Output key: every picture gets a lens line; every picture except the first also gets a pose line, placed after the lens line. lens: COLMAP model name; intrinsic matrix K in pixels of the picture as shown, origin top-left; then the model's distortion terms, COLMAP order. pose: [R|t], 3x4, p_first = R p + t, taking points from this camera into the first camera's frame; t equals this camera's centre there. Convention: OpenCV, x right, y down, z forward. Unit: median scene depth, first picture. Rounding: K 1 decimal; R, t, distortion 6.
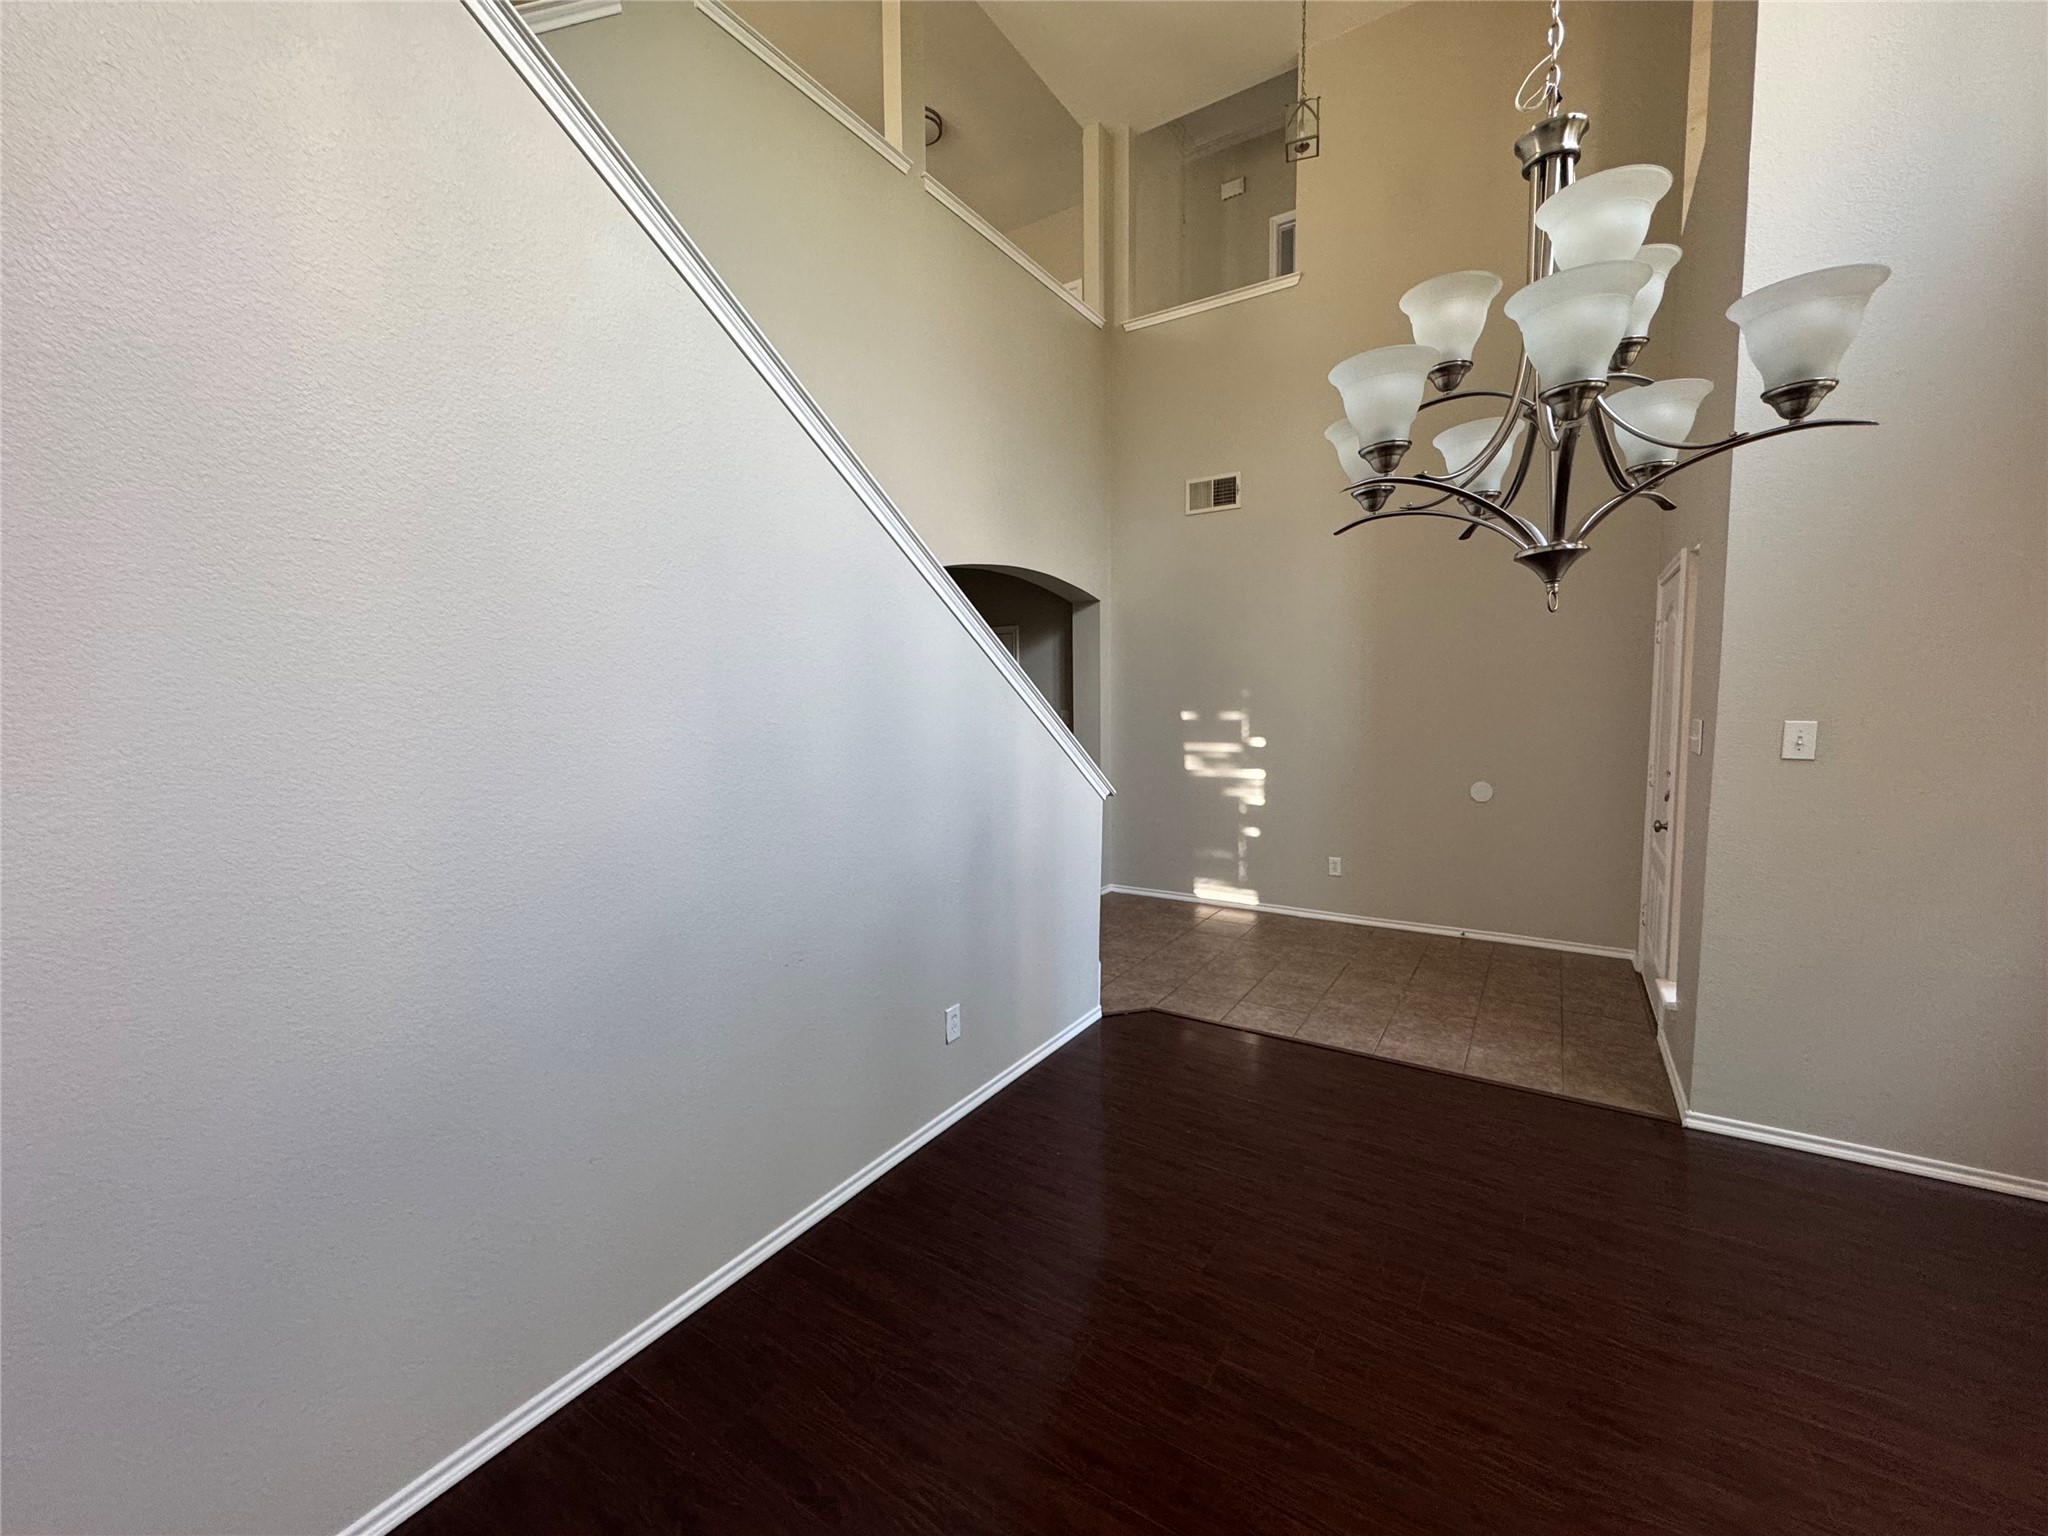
lens RADIAL K [[820.6, 0, 1021.6], [0, 820.6, 769.9], [0, 0, 1]] dist [-0.000621, 0.000059]
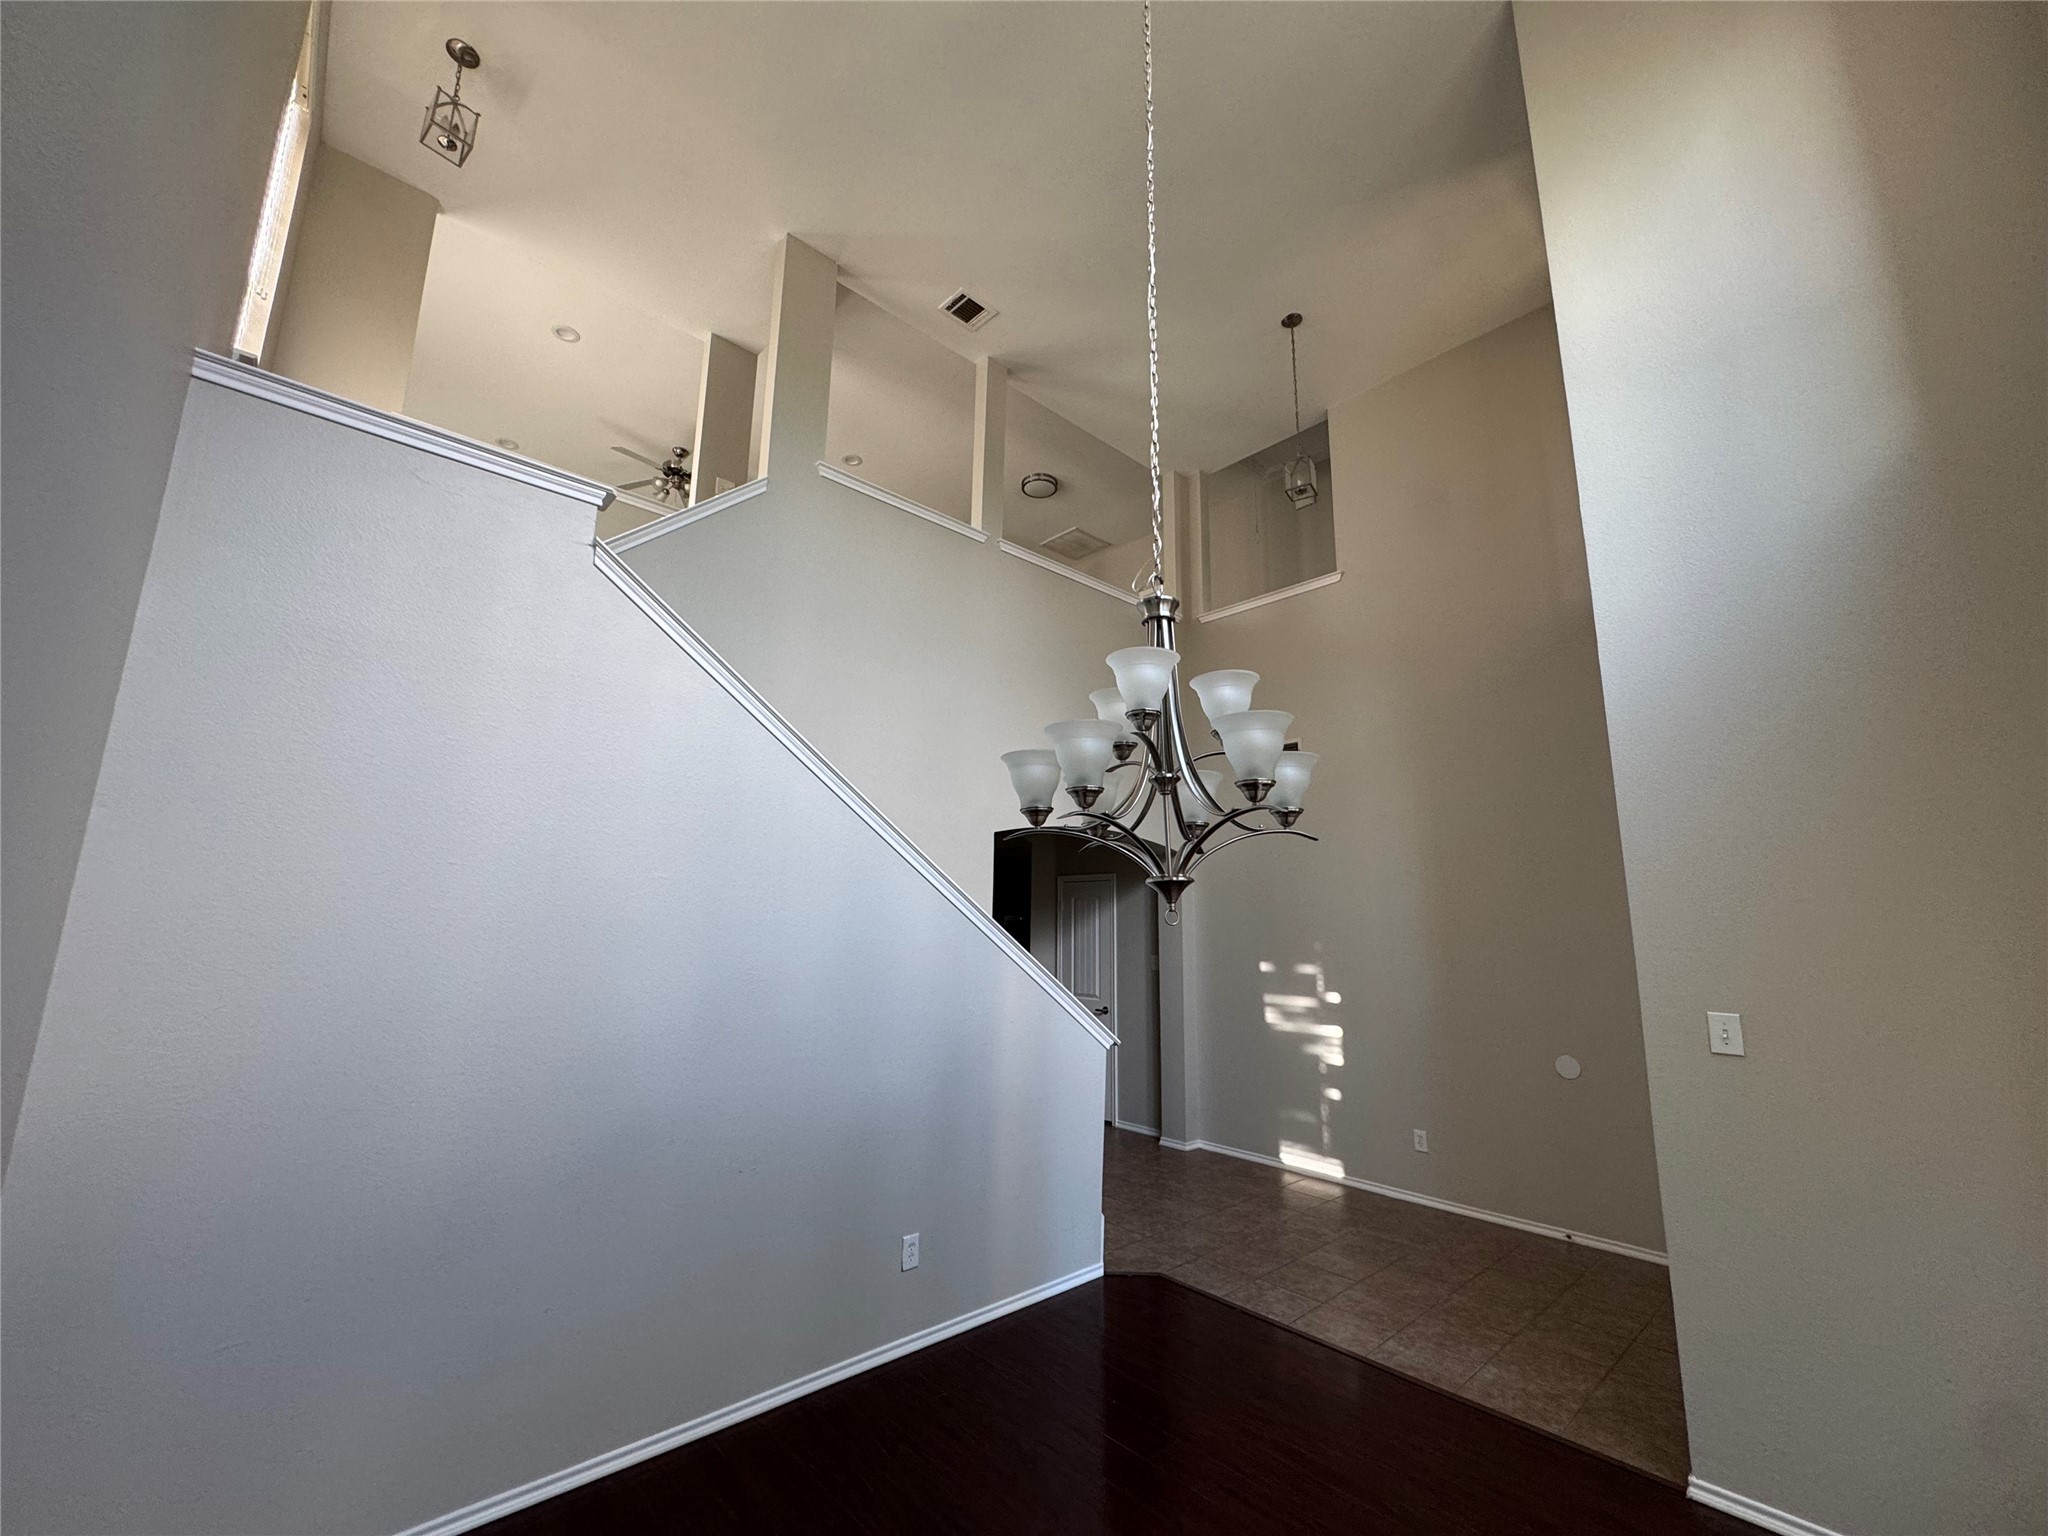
lens RADIAL K [[820.6, 0, 1018.8], [0, 820.6, 771.3], [0, 0, 1]] dist [-0.000621, 0.000059]
pose [[0.964857, -0.021479, -0.261896, 0.208470], [-0.049929, 0.963512, -0.262965, -0.019868], [0.257989, 0.266800, 0.928579, -0.098811]]
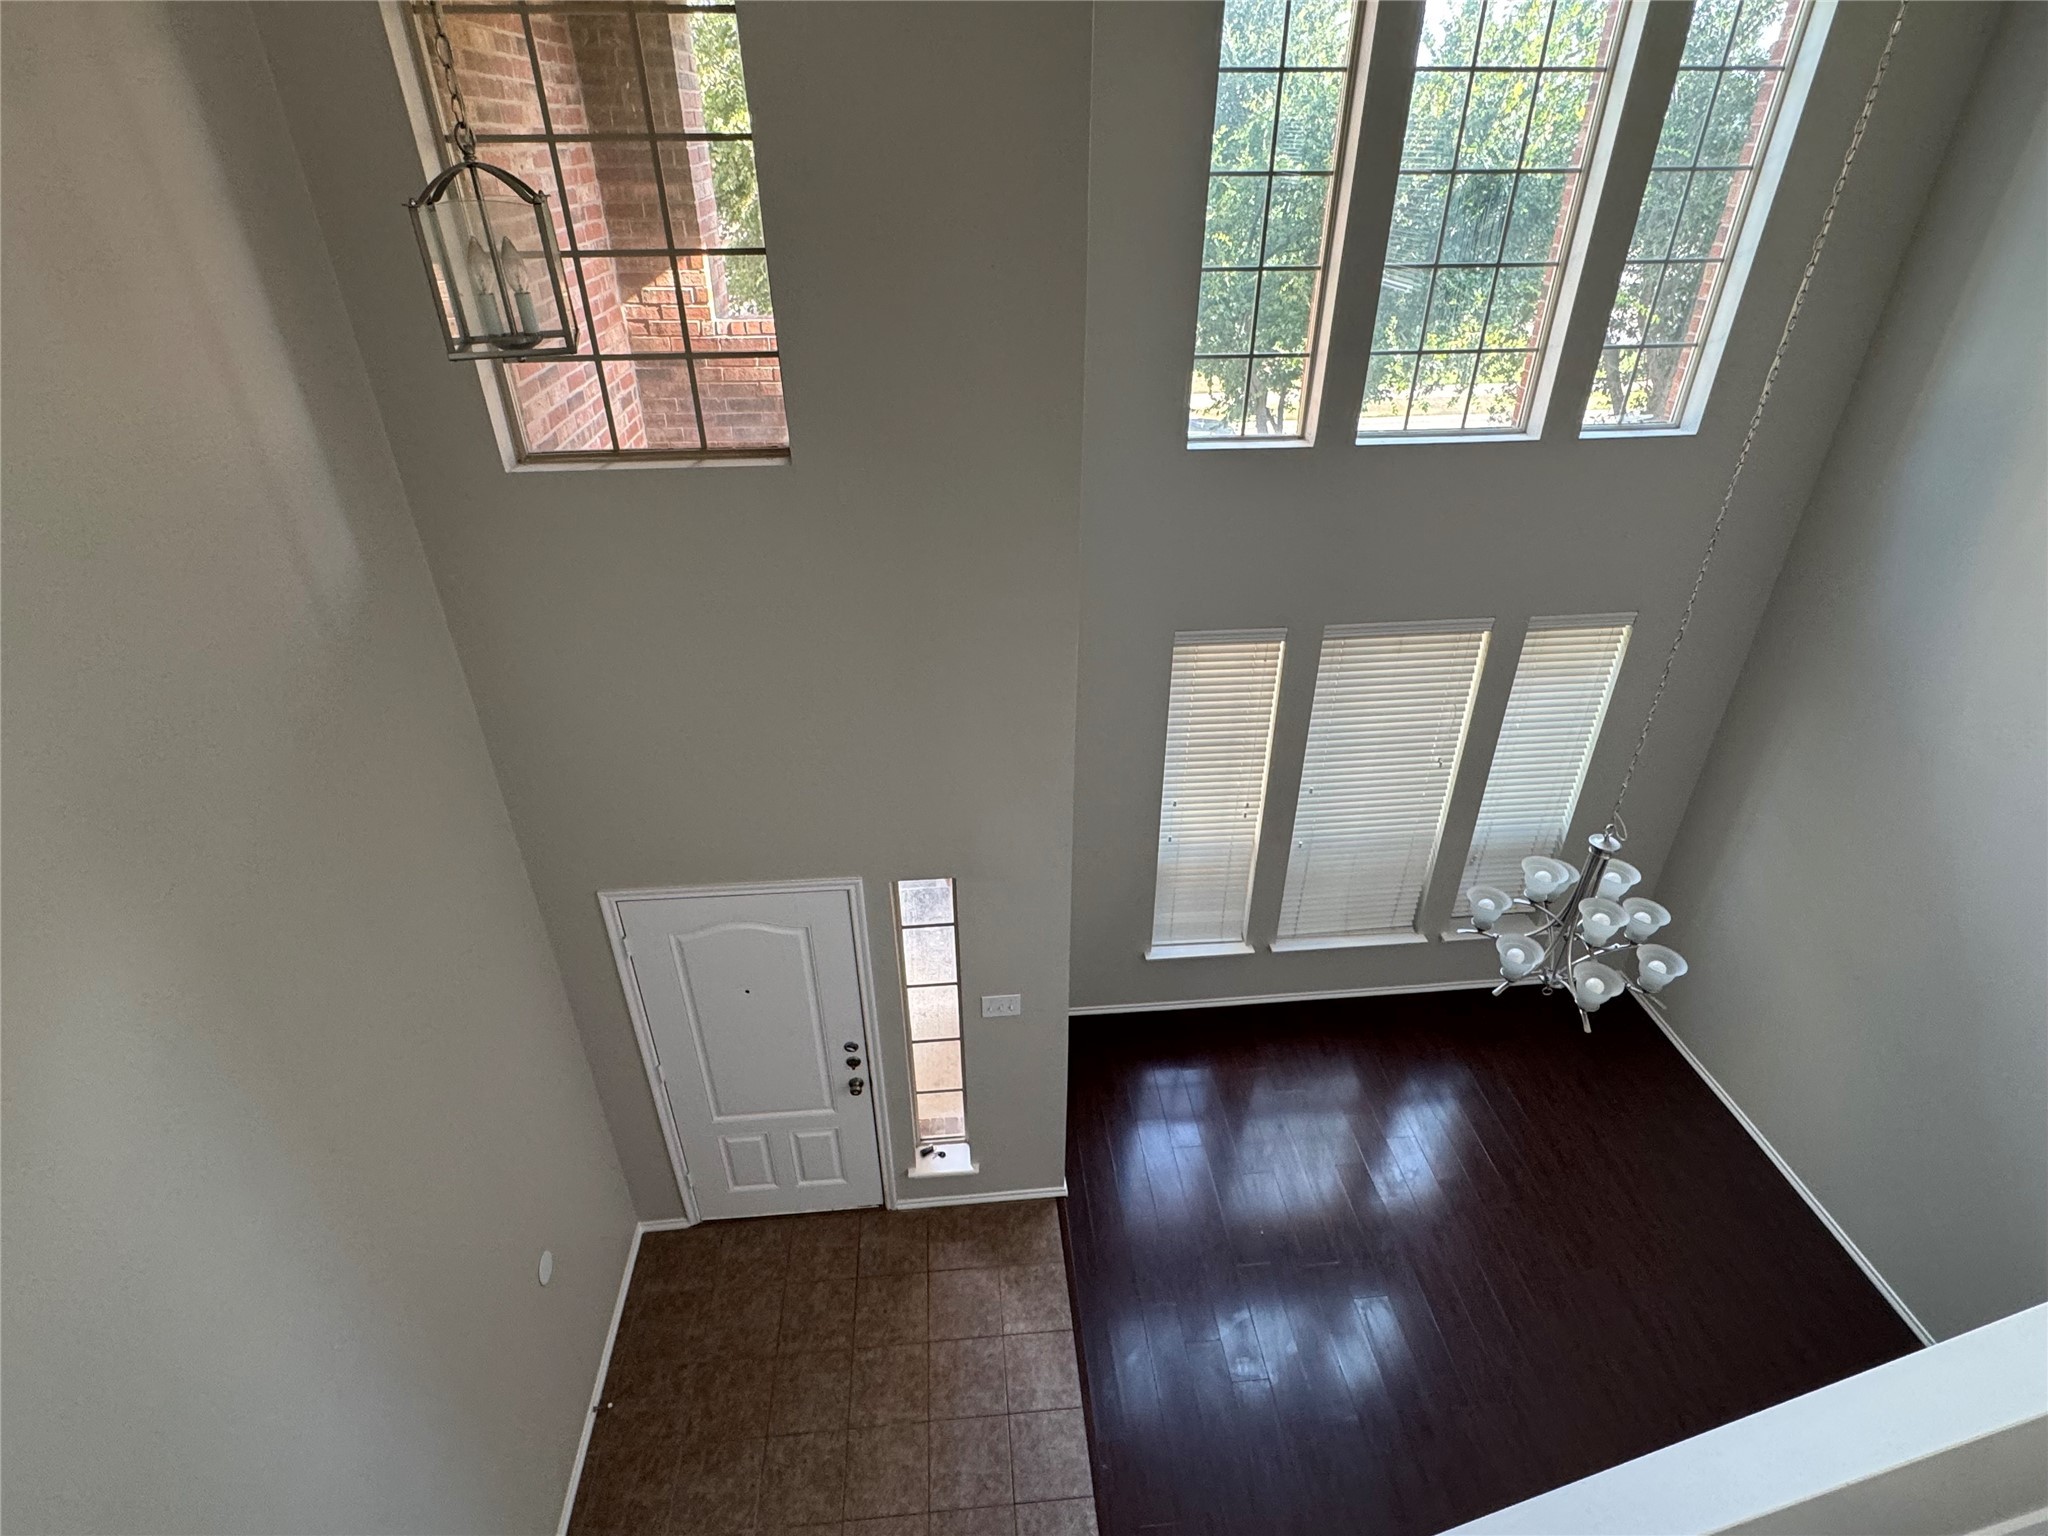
lens RADIAL K [[1021.4, 0, 1019.5], [0, 1021.4, 761.8], [0, 0, 1]] dist [0.001738, -0.001559]
pose [[-0.614350, -0.391293, 0.685174, -0.049879], [0.081653, 0.832180, 0.548460, -0.681064], [-0.784797, 0.392893, -0.479300, 0.913049]]
